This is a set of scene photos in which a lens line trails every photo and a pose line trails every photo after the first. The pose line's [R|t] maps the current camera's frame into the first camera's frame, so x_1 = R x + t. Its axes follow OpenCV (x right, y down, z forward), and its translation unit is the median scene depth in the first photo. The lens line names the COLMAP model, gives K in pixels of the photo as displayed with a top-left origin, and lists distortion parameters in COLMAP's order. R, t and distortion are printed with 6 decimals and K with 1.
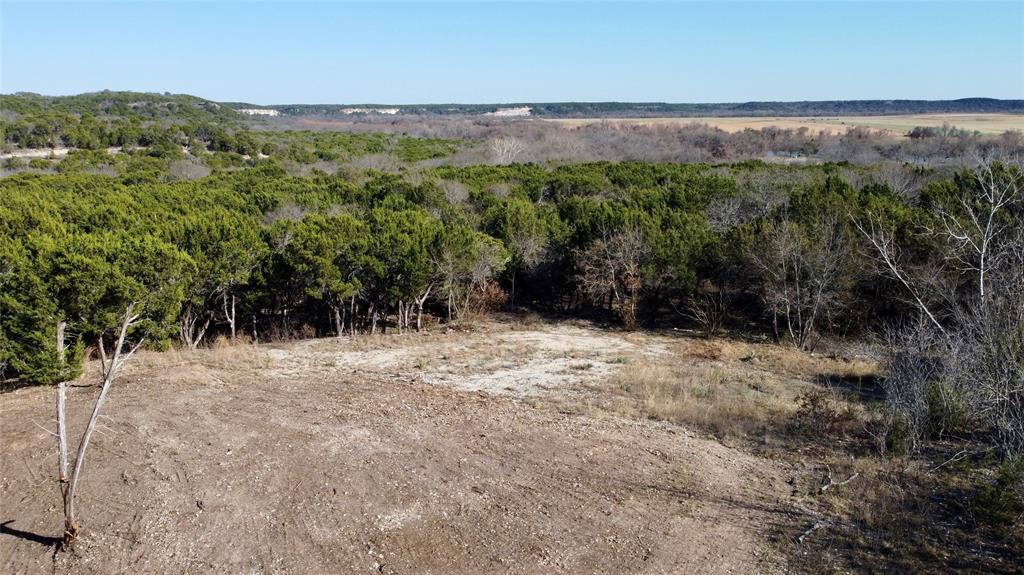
lens RADIAL K [[773.4, 0, 512.1], [0, 773.4, 287.8], [0, 0, 1]] dist [0.002938, -0.009097]
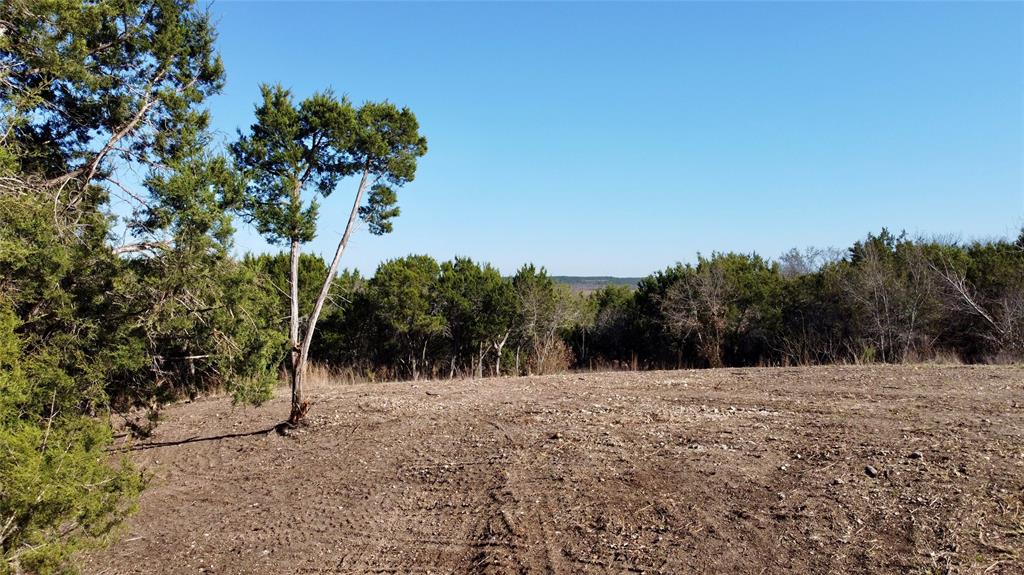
lens RADIAL K [[773.4, 0, 509.0], [0, 773.4, 277.5], [0, 0, 1]] dist [0.002938, -0.009097]
pose [[0.998221, -0.004004, 0.059491, -0.025809], [0.017826, 0.972151, -0.233675, 0.025200], [-0.056898, 0.234320, 0.970493, 0.007695]]
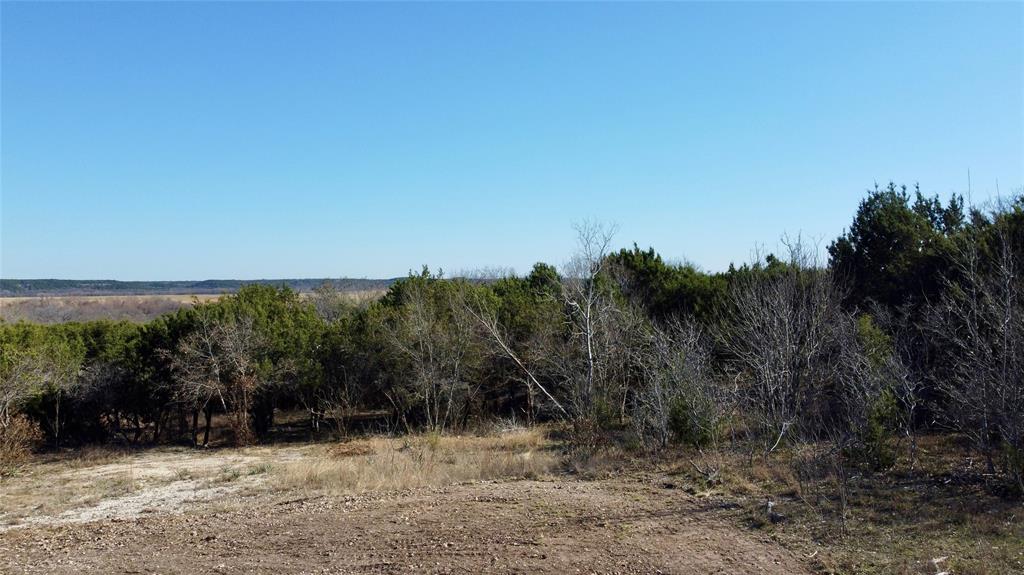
lens RADIAL K [[773.4, 0, 512.3], [0, 773.4, 294.9], [0, 0, 1]] dist [0.002938, -0.009097]
pose [[0.786281, -0.007653, 0.617822, -0.018650], [0.141111, 0.975721, -0.167499, 0.011993], [-0.601540, 0.218883, 0.768270, 0.031120]]
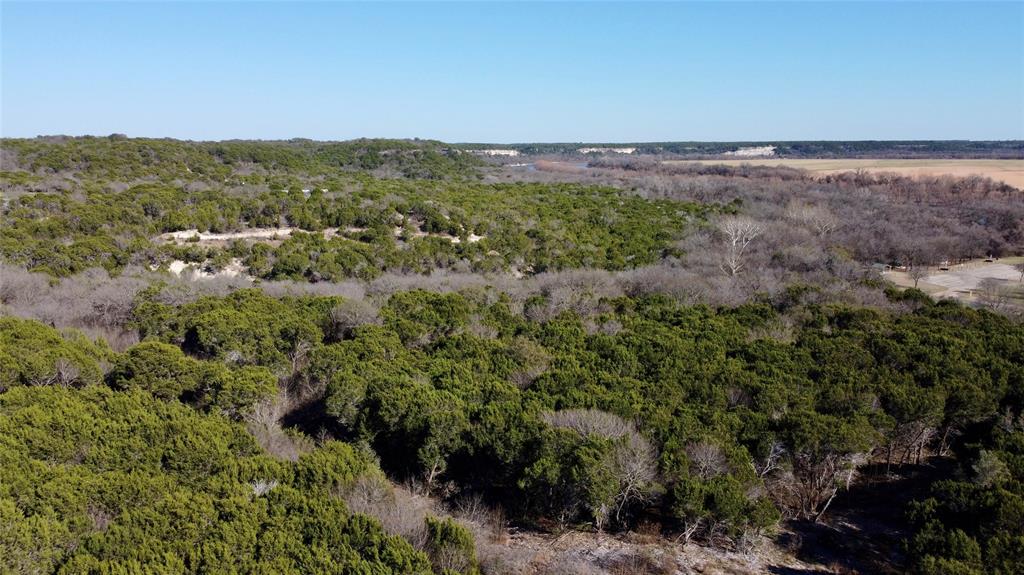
lens RADIAL K [[773.4, 0, 510.3], [0, 773.4, 283.5], [0, 0, 1]] dist [0.002938, -0.009097]
pose [[0.954863, 0.054443, -0.292015, 0.003881], [-0.068250, 0.996971, -0.037300, -0.093863], [0.289099, 0.055546, 0.955686, 0.117695]]
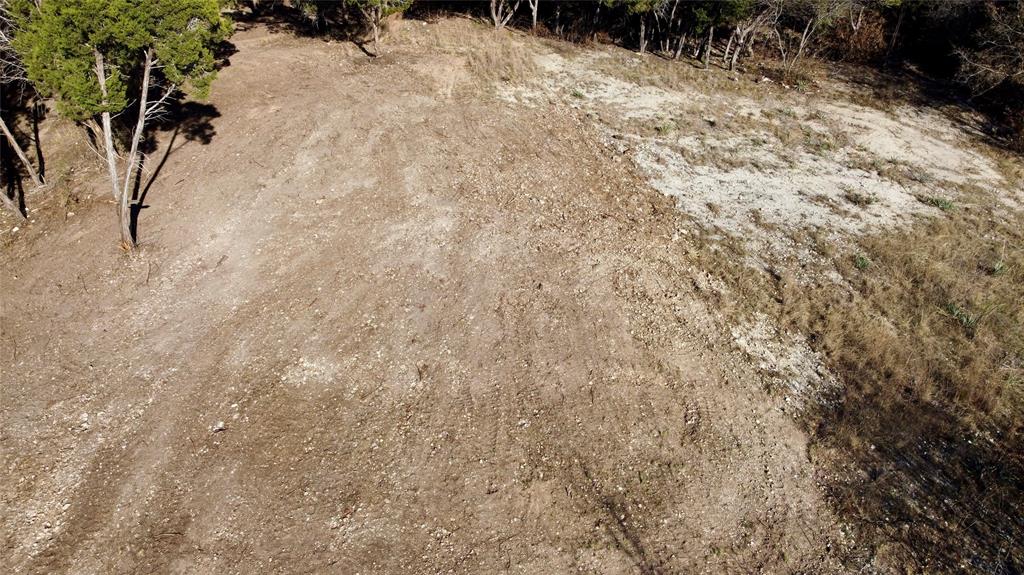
lens RADIAL K [[773.4, 0, 512.3], [0, 773.4, 286.3], [0, 0, 1]] dist [0.002938, -0.009097]
pose [[0.782961, 0.391966, -0.483047, 0.027622], [-0.138473, 0.866850, 0.478953, -0.015903], [0.606463, -0.308112, 0.732987, 0.033805]]
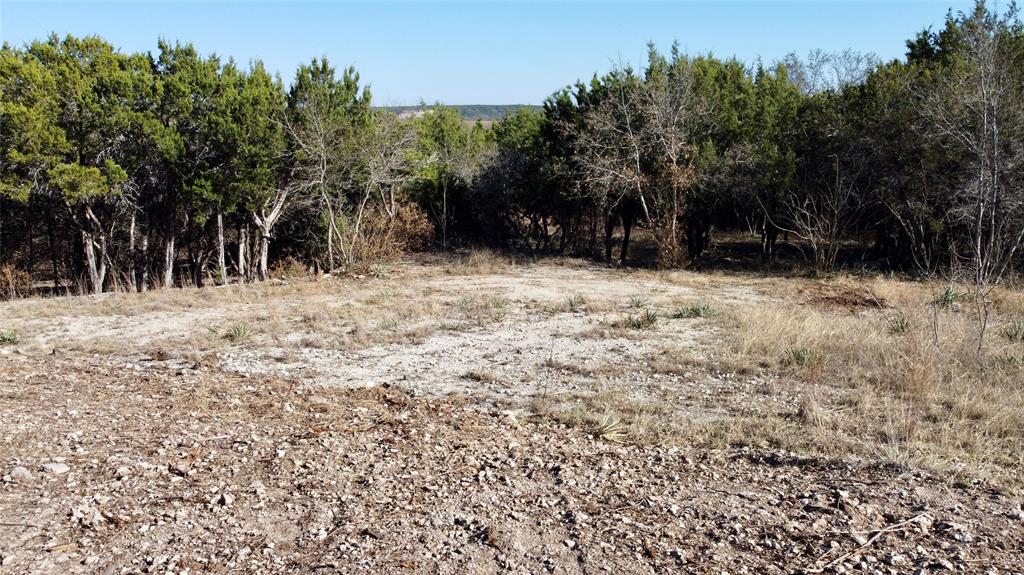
lens RADIAL K [[773.4, 0, 508.0], [0, 773.4, 285.4], [0, 0, 1]] dist [0.002938, -0.009097]
pose [[0.993417, -0.025419, 0.111697, -0.002957], [0.026346, 0.999630, -0.006833, 0.010676], [-0.111482, 0.009731, 0.993719, 0.075986]]
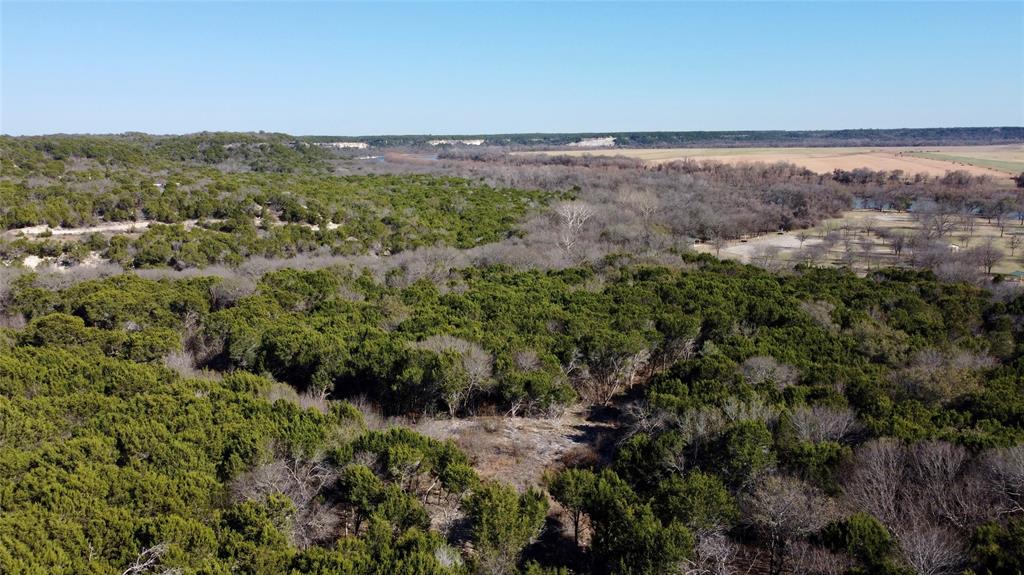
lens RADIAL K [[773.4, 0, 511.6], [0, 773.4, 286.9], [0, 0, 1]] dist [0.002938, -0.009097]
pose [[0.994026, 0.016656, -0.107865, 0.026248], [-0.020161, 0.999301, -0.031489, -0.072488], [0.107265, 0.033475, 0.993667, 0.022421]]
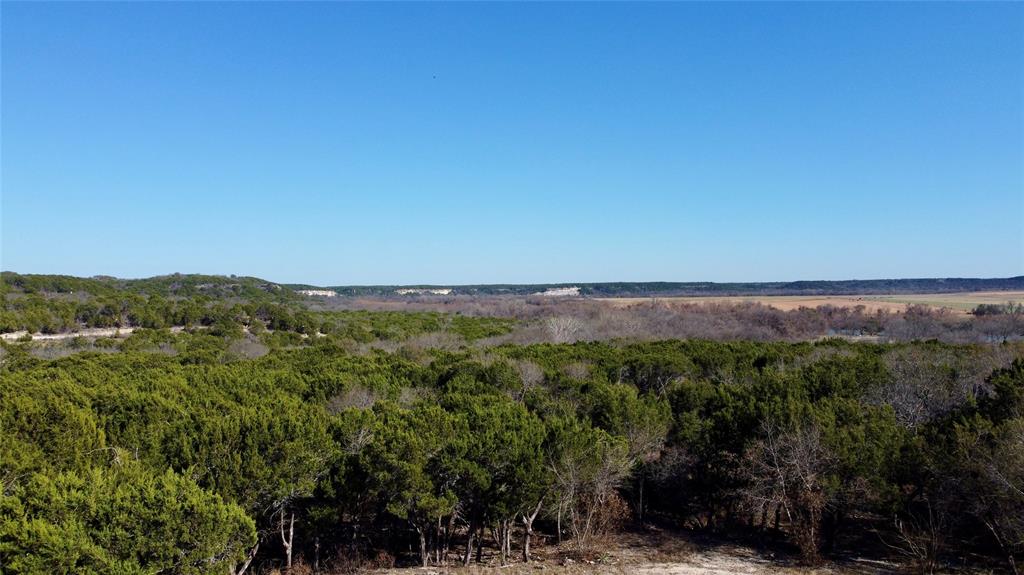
lens RADIAL K [[773.4, 0, 511.2], [0, 773.4, 284.4], [0, 0, 1]] dist [0.002938, -0.009097]
pose [[0.997989, -0.005481, -0.063154, -0.013710], [-0.009288, 0.972860, -0.231207, -0.005139], [0.062707, 0.231329, 0.970853, 0.031065]]
